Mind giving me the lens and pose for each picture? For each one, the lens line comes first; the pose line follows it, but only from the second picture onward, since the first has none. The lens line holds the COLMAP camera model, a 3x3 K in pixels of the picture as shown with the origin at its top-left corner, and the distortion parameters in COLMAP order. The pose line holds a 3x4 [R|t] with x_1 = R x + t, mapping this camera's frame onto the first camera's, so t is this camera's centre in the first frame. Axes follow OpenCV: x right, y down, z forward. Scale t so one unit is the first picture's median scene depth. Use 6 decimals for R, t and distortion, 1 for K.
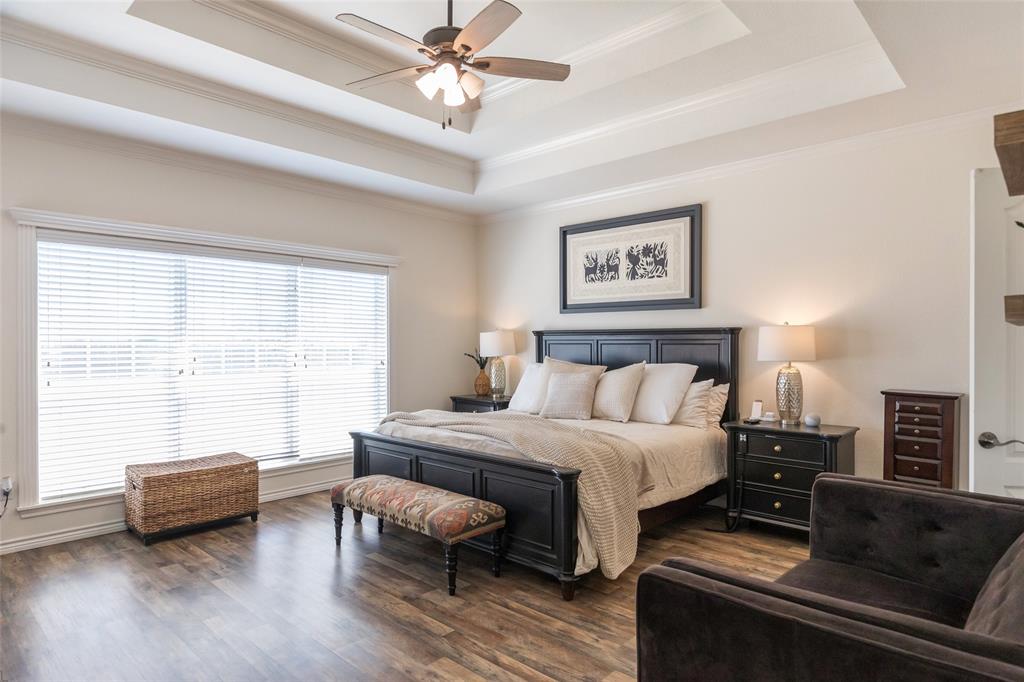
lens RADIAL K [[603.6, 0, 508.2], [0, 603.6, 343.3], [0, 0, 1]] dist [0.003145, 0.000551]
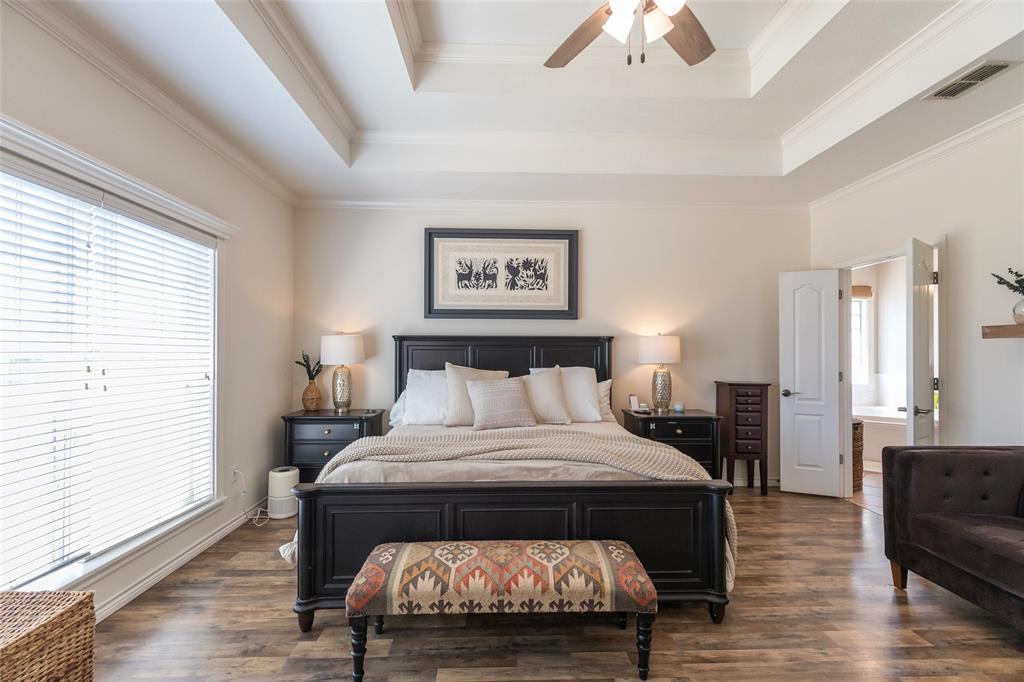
lens RADIAL K [[464.1, 0, 515.4], [0, 464.1, 344.4], [0, 0, 1]] dist [0.018422, -0.006809]
pose [[0.693731, 0.011788, 0.720138, -0.386440], [-0.001070, 0.999882, -0.015336, 0.004173], [-0.720233, 0.009869, 0.693662, 0.431491]]
